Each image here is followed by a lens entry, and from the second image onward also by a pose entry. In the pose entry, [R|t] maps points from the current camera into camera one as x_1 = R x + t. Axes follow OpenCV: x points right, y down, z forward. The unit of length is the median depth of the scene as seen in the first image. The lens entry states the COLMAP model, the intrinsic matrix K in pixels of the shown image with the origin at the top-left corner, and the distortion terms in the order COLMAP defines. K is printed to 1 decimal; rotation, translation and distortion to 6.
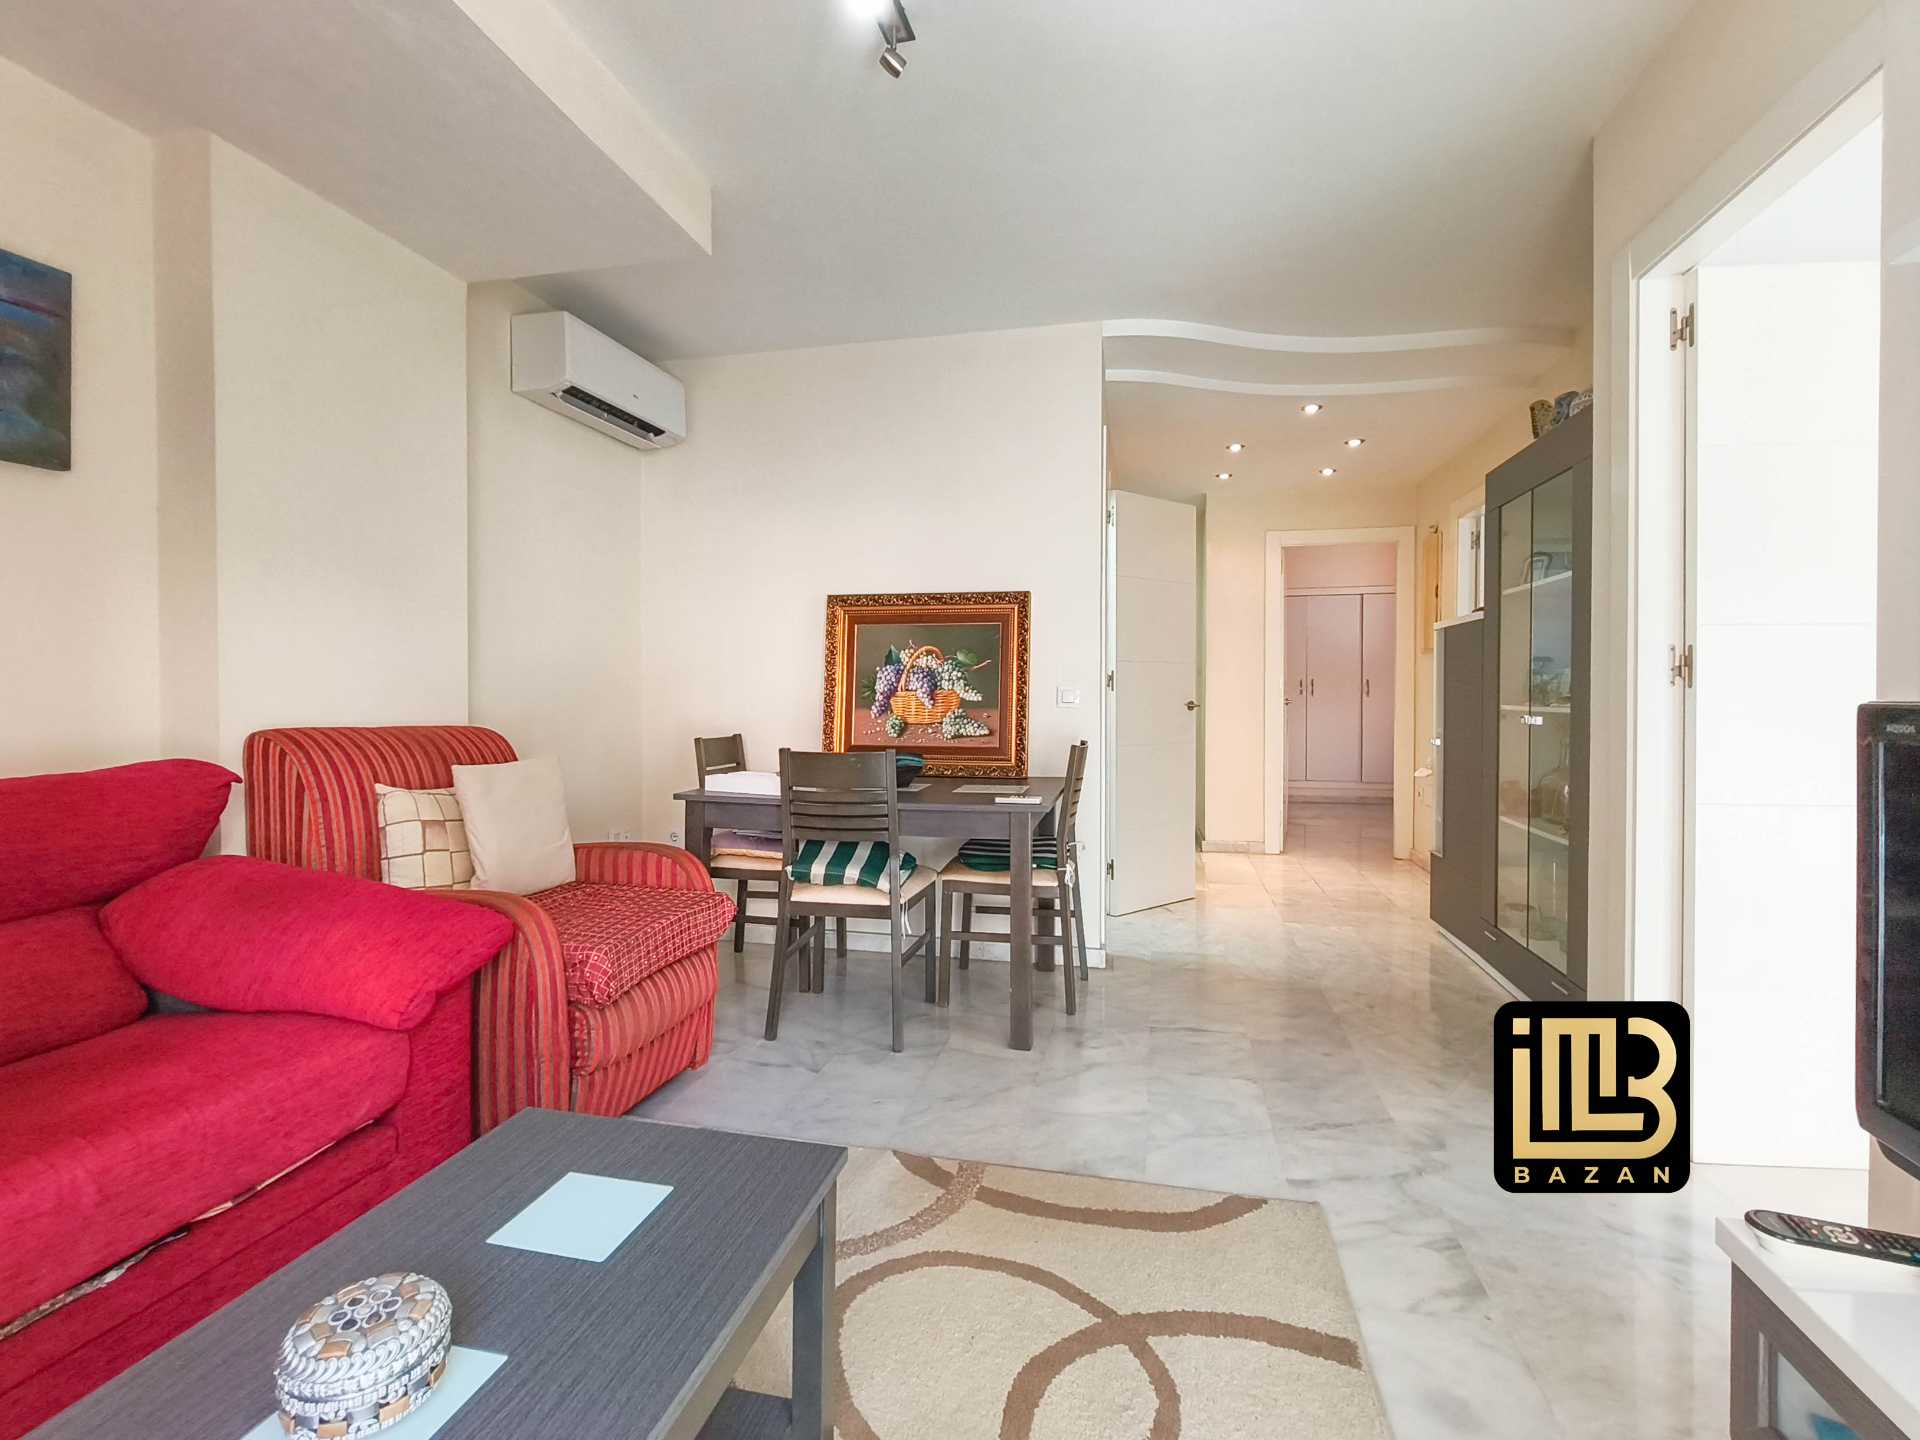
lens RADIAL K [[892.8, 0, 956.6], [0, 892.8, 714.5], [0, 0, 1]] dist [-0.000633, -0.001043]
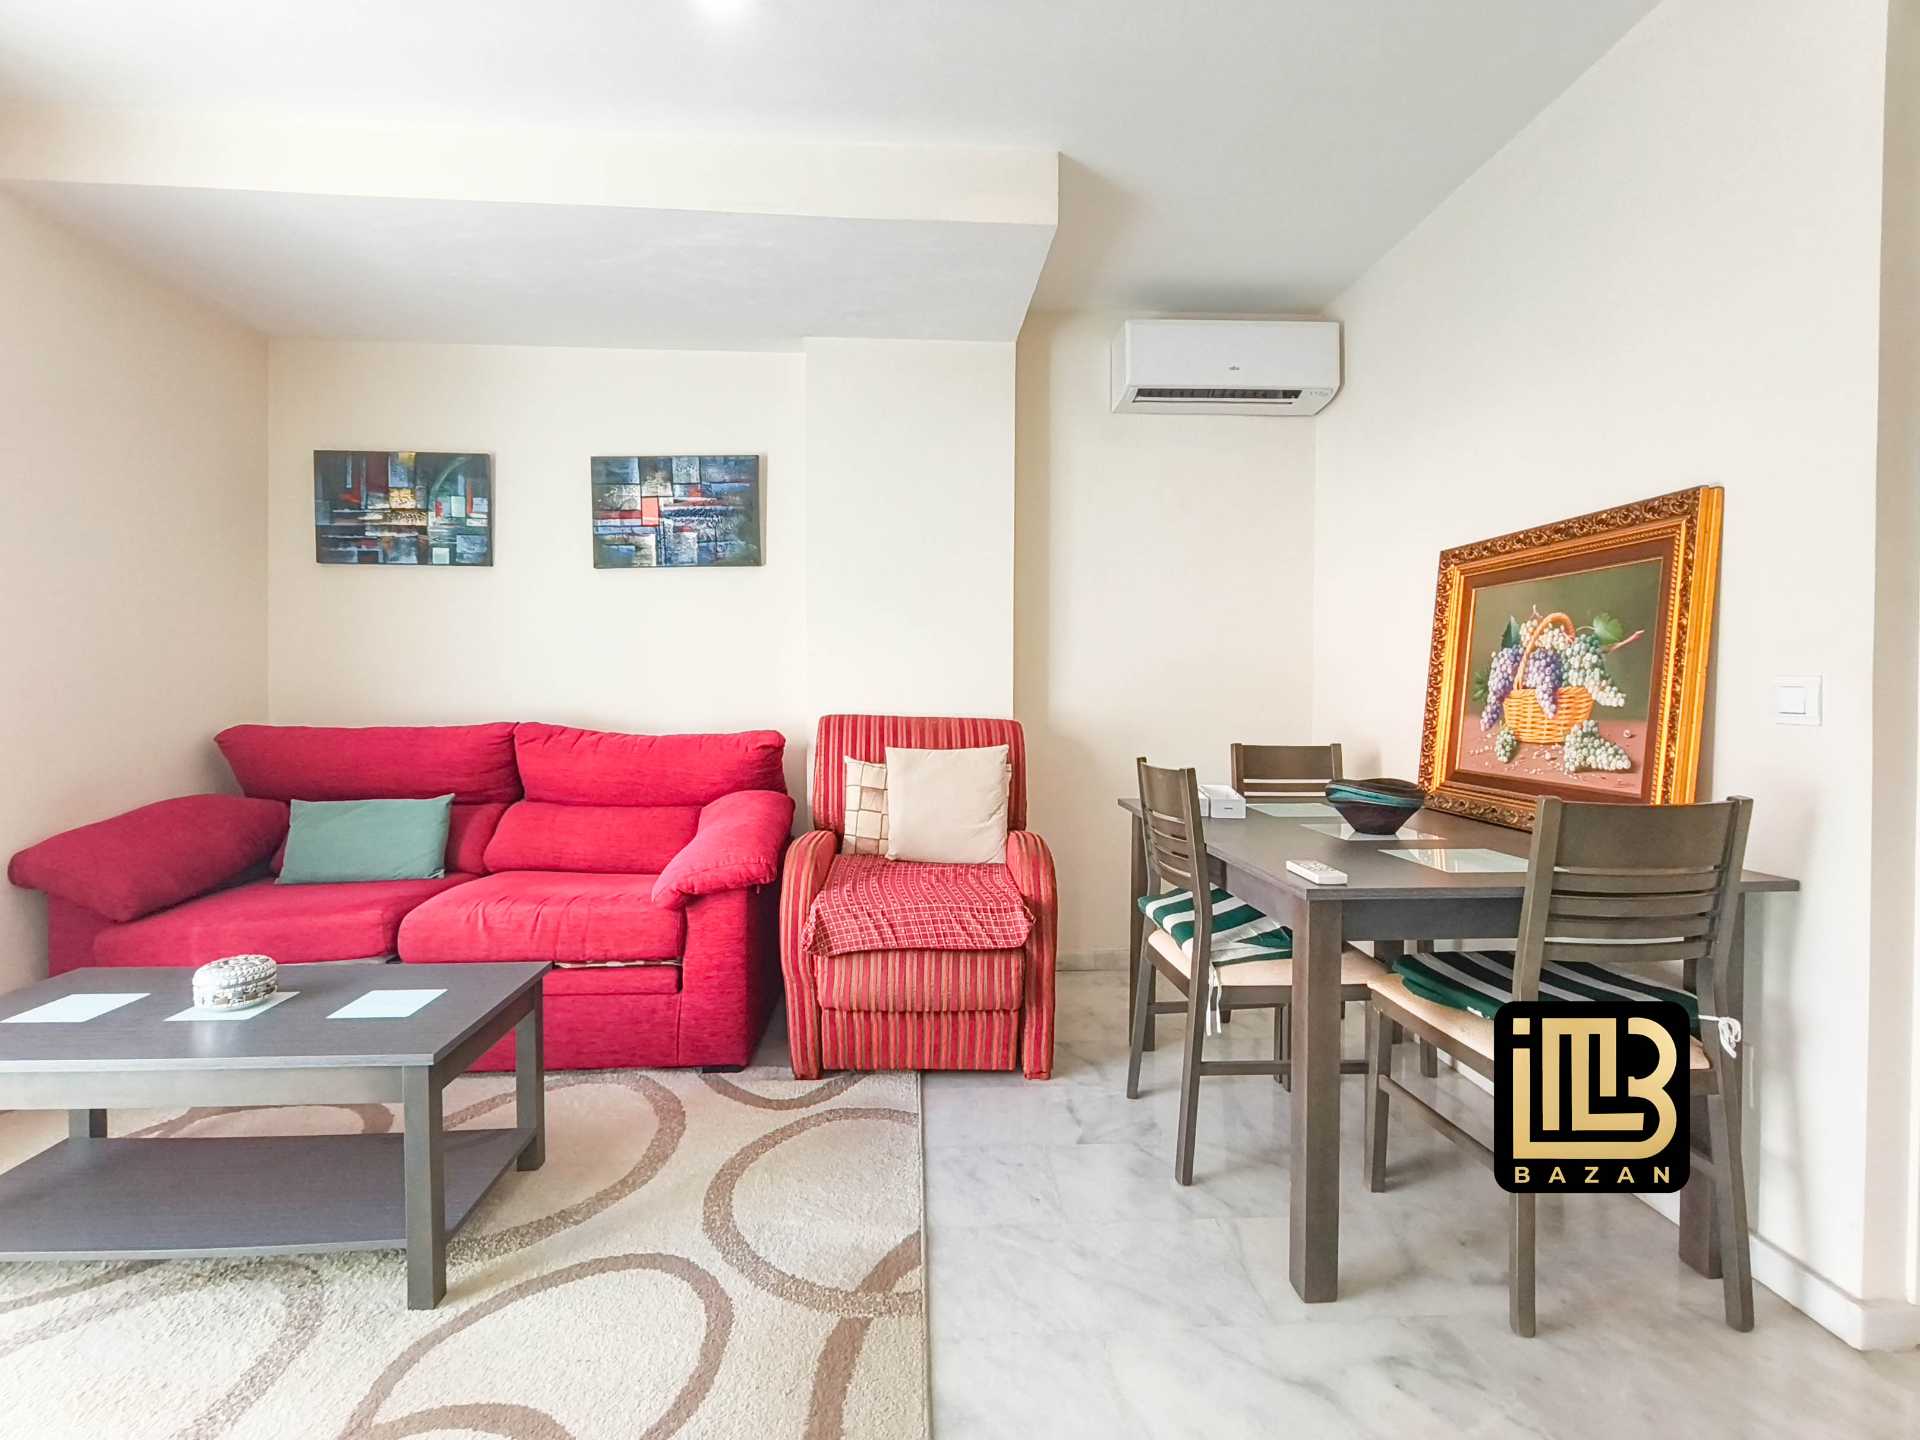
lens RADIAL K [[892.8, 0, 960.6], [0, 892.8, 709.0], [0, 0, 1]] dist [-0.000633, -0.001043]
pose [[0.277223, 0.019071, -0.960616, 0.430782], [-0.027116, 0.999560, 0.012019, -0.009346], [0.960423, 0.022716, 0.277618, 0.461035]]
